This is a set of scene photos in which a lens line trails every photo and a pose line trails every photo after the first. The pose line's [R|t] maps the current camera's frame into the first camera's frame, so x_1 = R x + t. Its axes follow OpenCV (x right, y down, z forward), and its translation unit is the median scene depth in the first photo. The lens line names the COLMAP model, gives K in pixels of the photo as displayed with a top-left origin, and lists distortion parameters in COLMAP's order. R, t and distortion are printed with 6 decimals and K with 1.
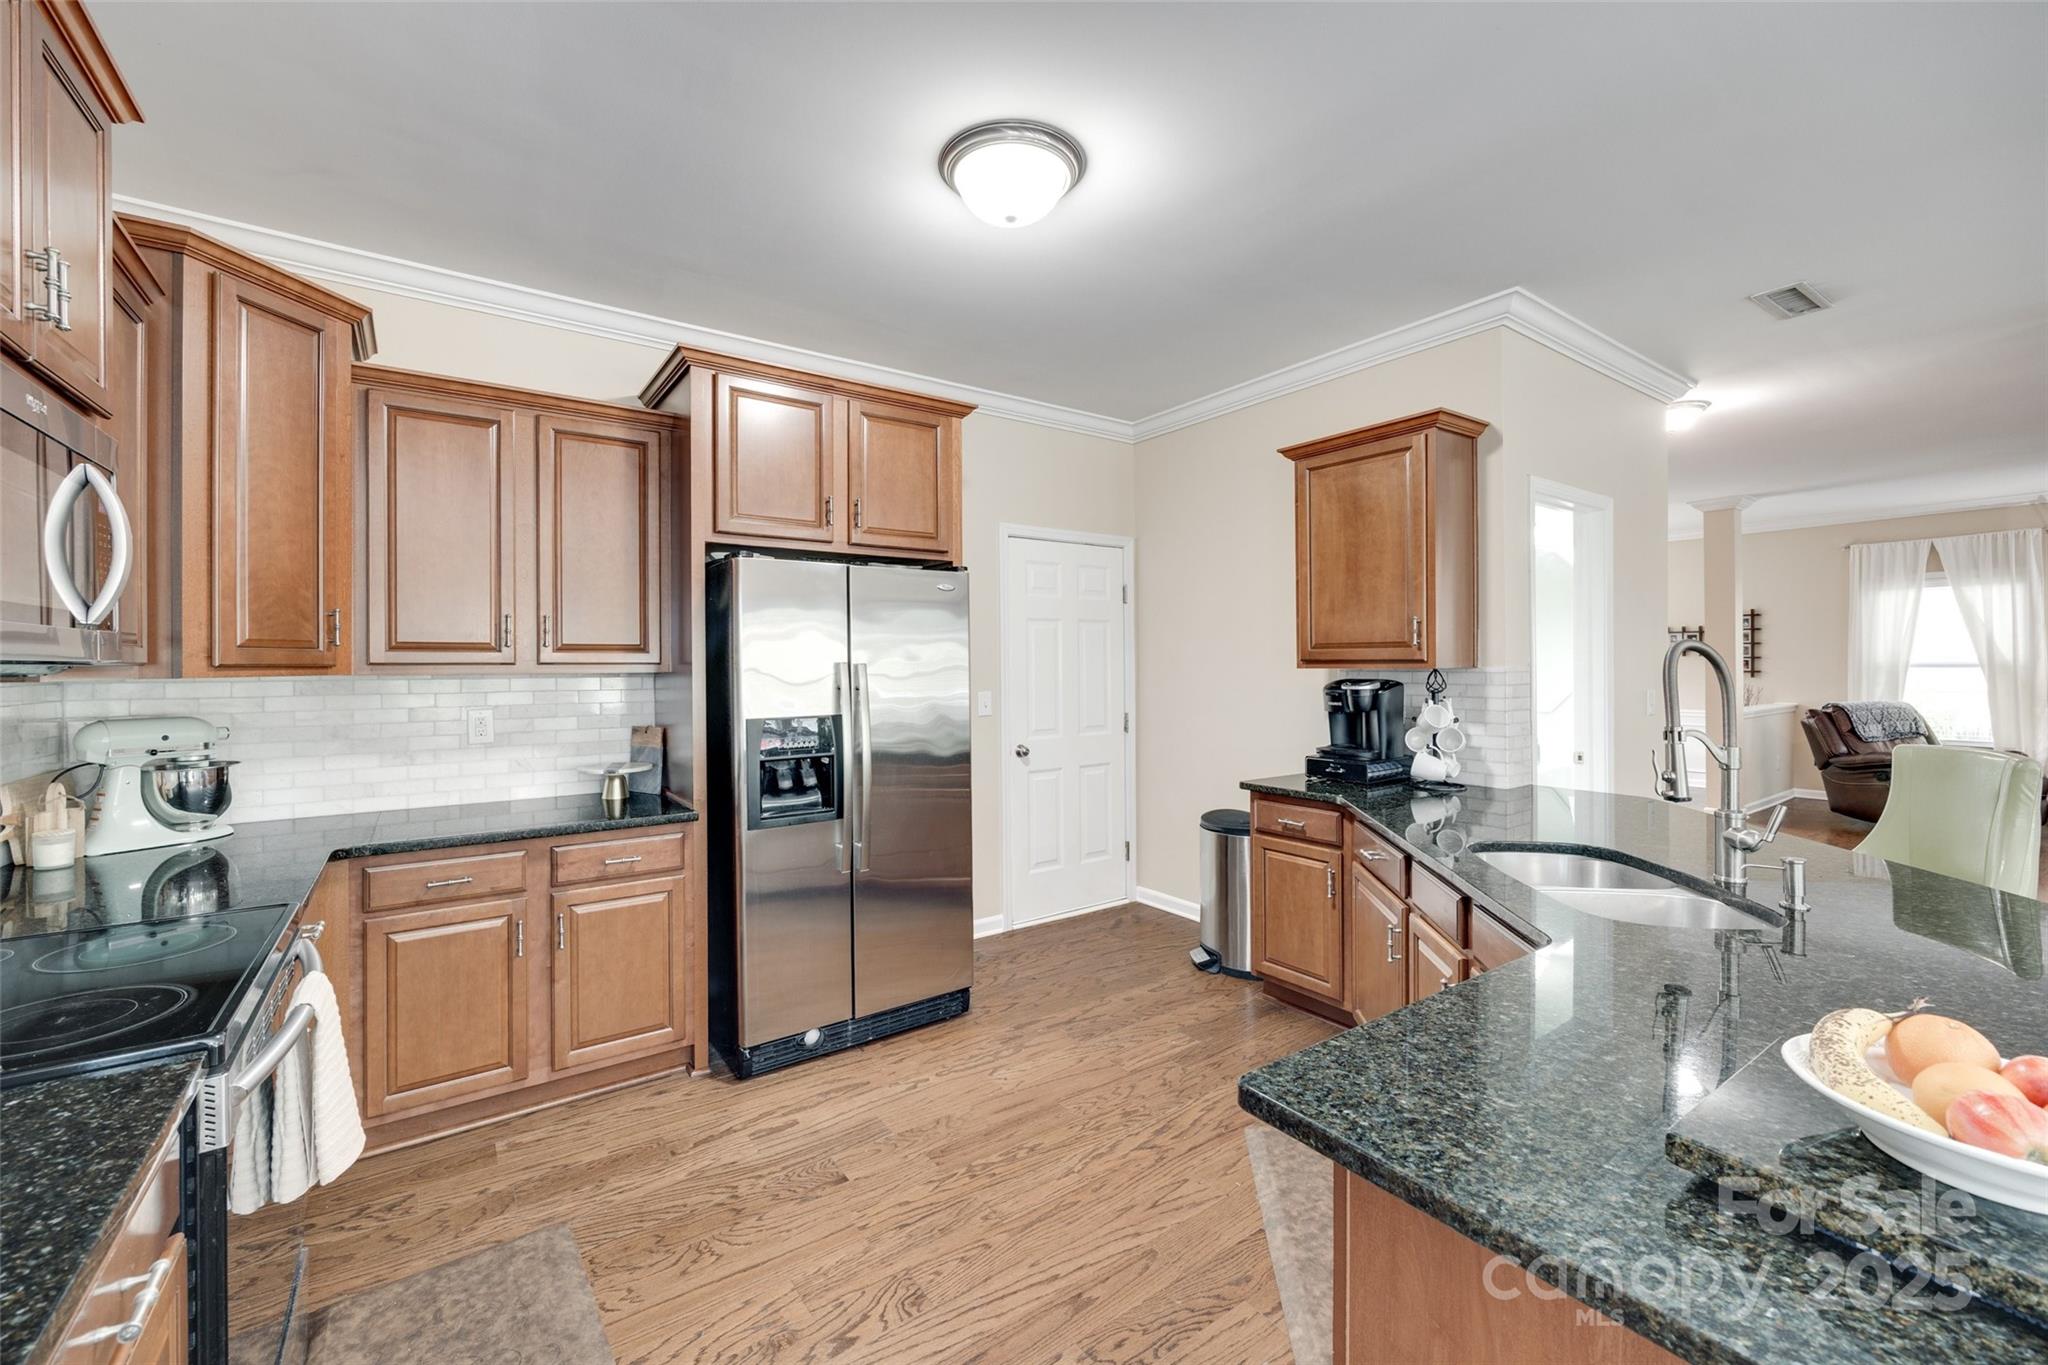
lens RADIAL K [[819.3, 0, 1012.1], [0, 819.3, 668.7], [0, 0, 1]] dist [-0.002726, -0.000018]
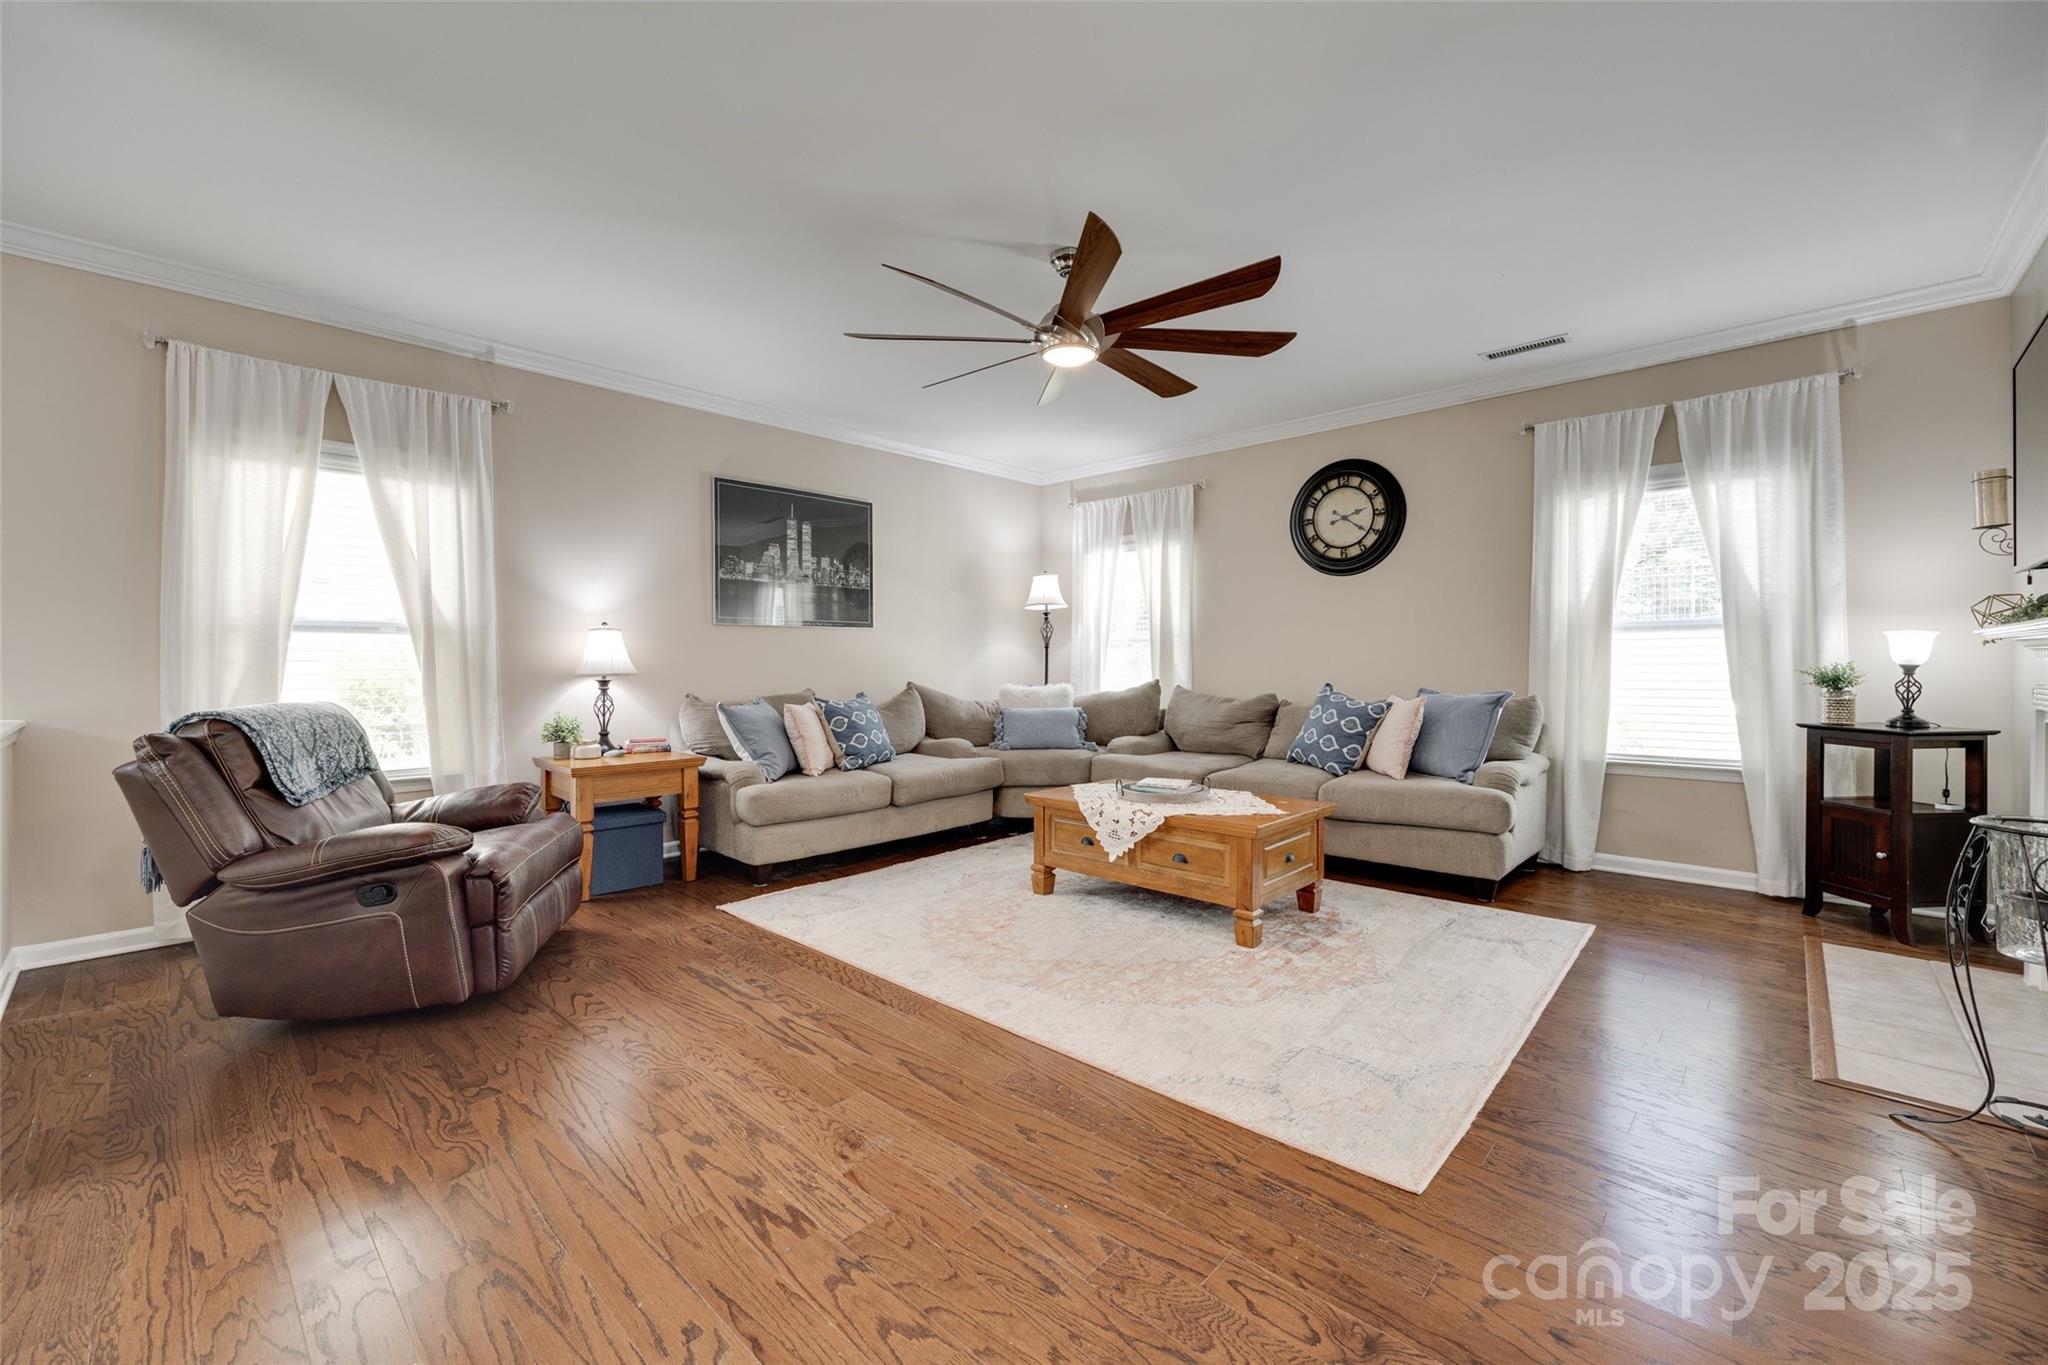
lens RADIAL K [[819.3, 0, 1012.1], [0, 819.3, 668.7], [0, 0, 1]] dist [-0.002726, -0.000018]
pose [[-0.202669, -0.004762, 0.979236, 0.567416], [0.005901, 0.999964, 0.006084, 0.021912], [-0.979230, 0.007012, -0.202633, 0.713987]]
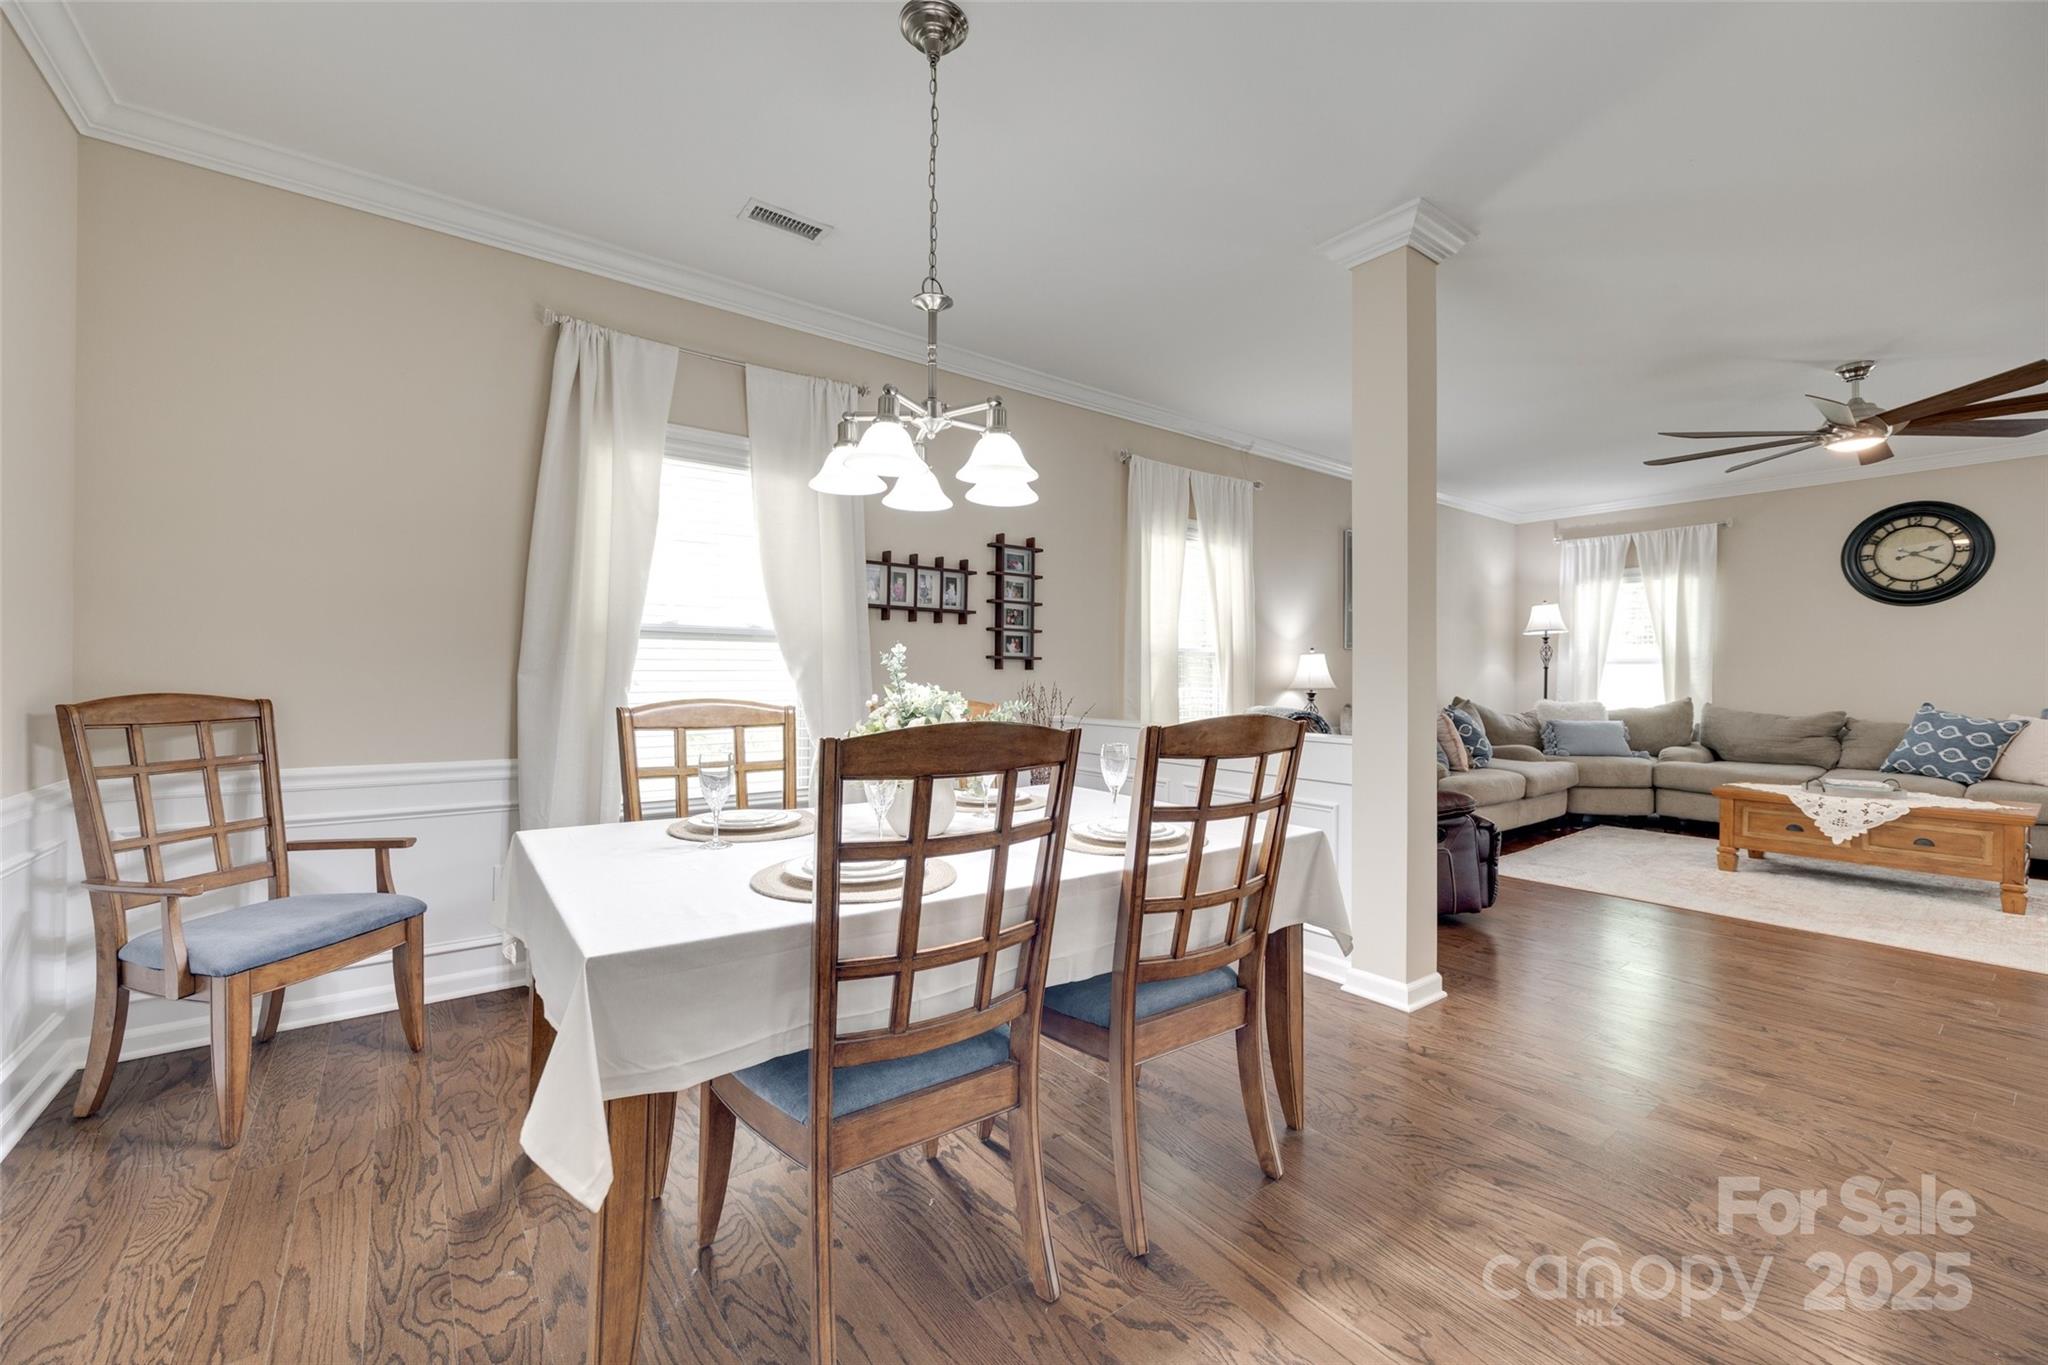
lens RADIAL K [[799.6, 0, 1024.0], [0, 799.6, 682.5], [0, 0, 1]] dist [-0.008910, -0.000056]
pose [[-0.029849, -0.002039, 0.999552, 0.464853], [-0.003782, 0.999991, 0.001927, 0.022400], [-0.999547, -0.003723, -0.029857, 1.193528]]
